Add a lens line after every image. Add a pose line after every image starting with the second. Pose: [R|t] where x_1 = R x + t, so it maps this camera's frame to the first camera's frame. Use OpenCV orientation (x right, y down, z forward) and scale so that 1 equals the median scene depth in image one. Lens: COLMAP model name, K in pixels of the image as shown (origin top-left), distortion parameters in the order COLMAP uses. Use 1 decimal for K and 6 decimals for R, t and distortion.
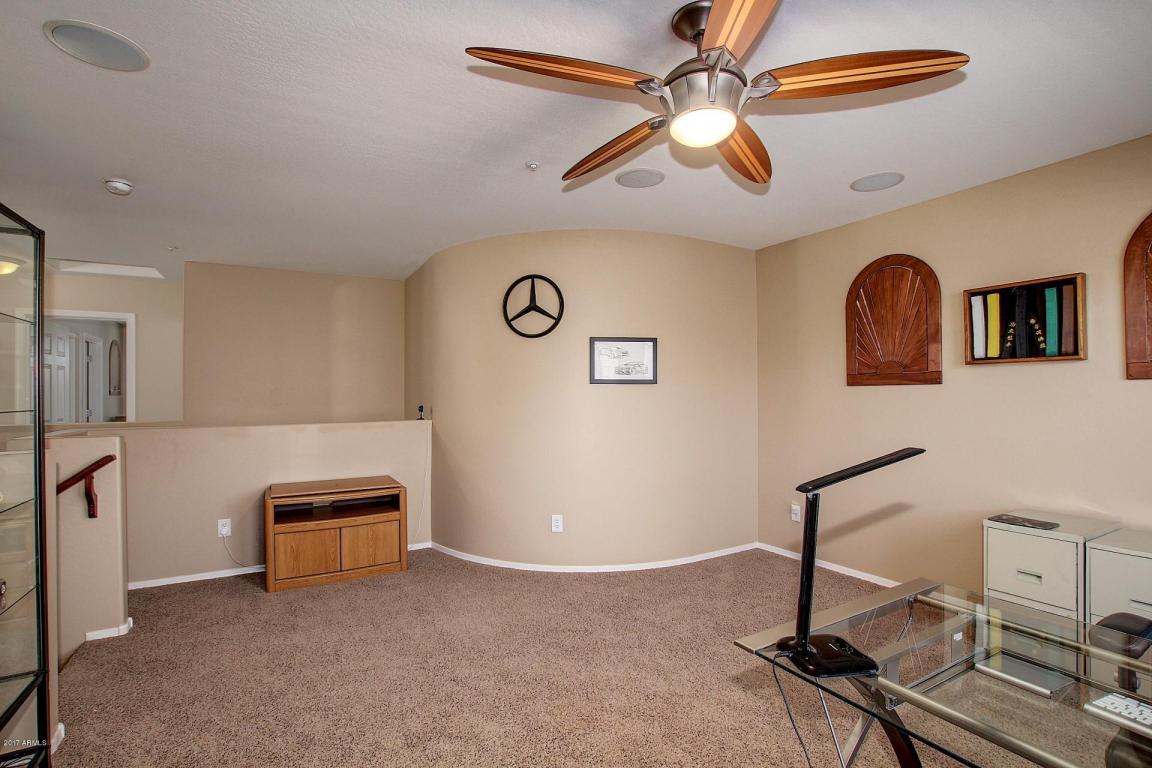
lens RADIAL K [[555.4, 0, 576.9], [0, 555.4, 392.2], [0, 0, 1]] dist [-0.000374, -0.000120]
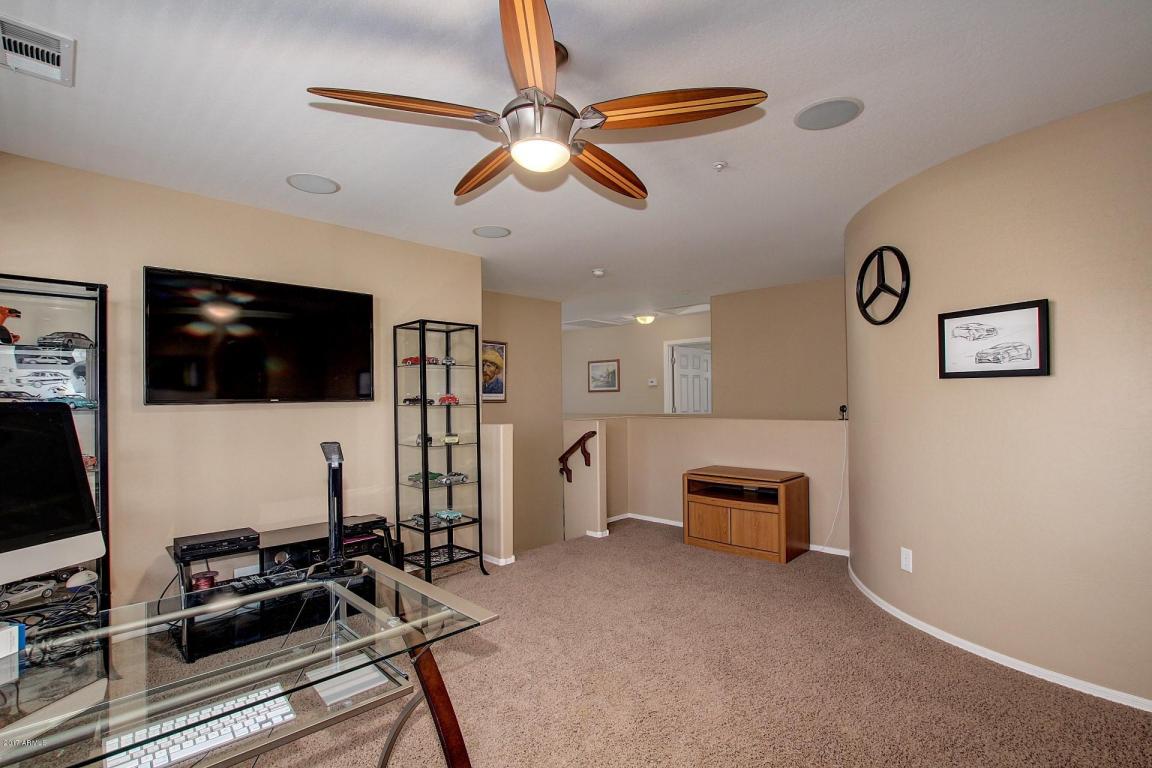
lens RADIAL K [[555.4, 0, 574.0], [0, 555.4, 388.7], [0, 0, 1]] dist [-0.000374, -0.000120]
pose [[0.272098, -0.013729, -0.962172, 0.589896], [0.013184, 0.999858, -0.010539, -0.000828], [0.962179, -0.009818, 0.272241, 0.342454]]
